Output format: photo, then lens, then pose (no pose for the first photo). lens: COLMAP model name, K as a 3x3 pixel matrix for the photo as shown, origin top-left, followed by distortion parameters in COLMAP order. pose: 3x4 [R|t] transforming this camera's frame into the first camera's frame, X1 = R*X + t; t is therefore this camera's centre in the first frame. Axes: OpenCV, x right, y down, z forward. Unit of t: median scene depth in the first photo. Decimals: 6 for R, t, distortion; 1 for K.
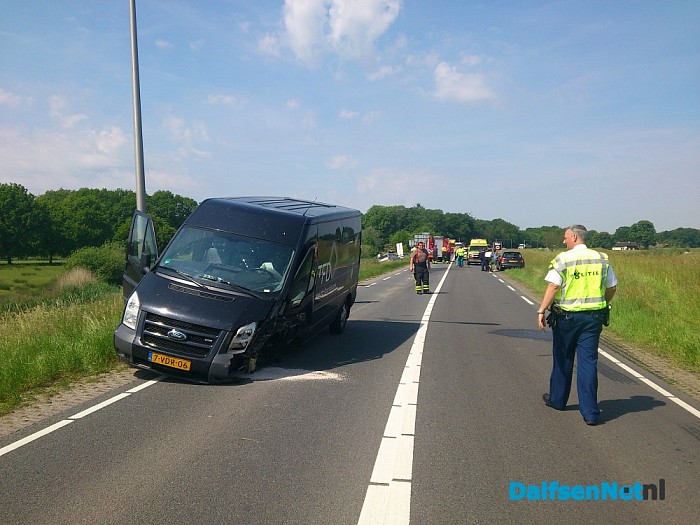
lens RADIAL K [[612.3, 0, 350.0], [0, 612.3, 262.5], [0, 0, 1]] dist [0.007966, 0.005069]
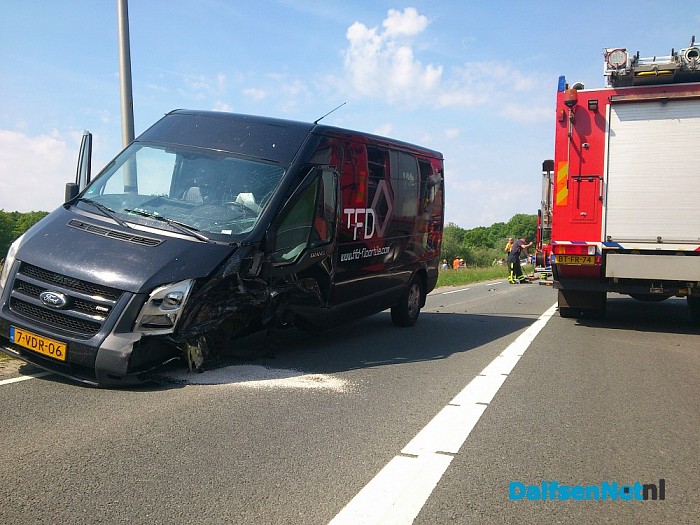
lens RADIAL K [[612.3, 0, 350.0], [0, 612.3, 262.5], [0, 0, 1]] dist [0.007966, 0.005069]
pose [[0.973079, -0.000521, -0.230472, 0.119996], [-0.005145, 0.999699, -0.023982, 0.093324], [0.230415, 0.024522, 0.972783, 0.480831]]
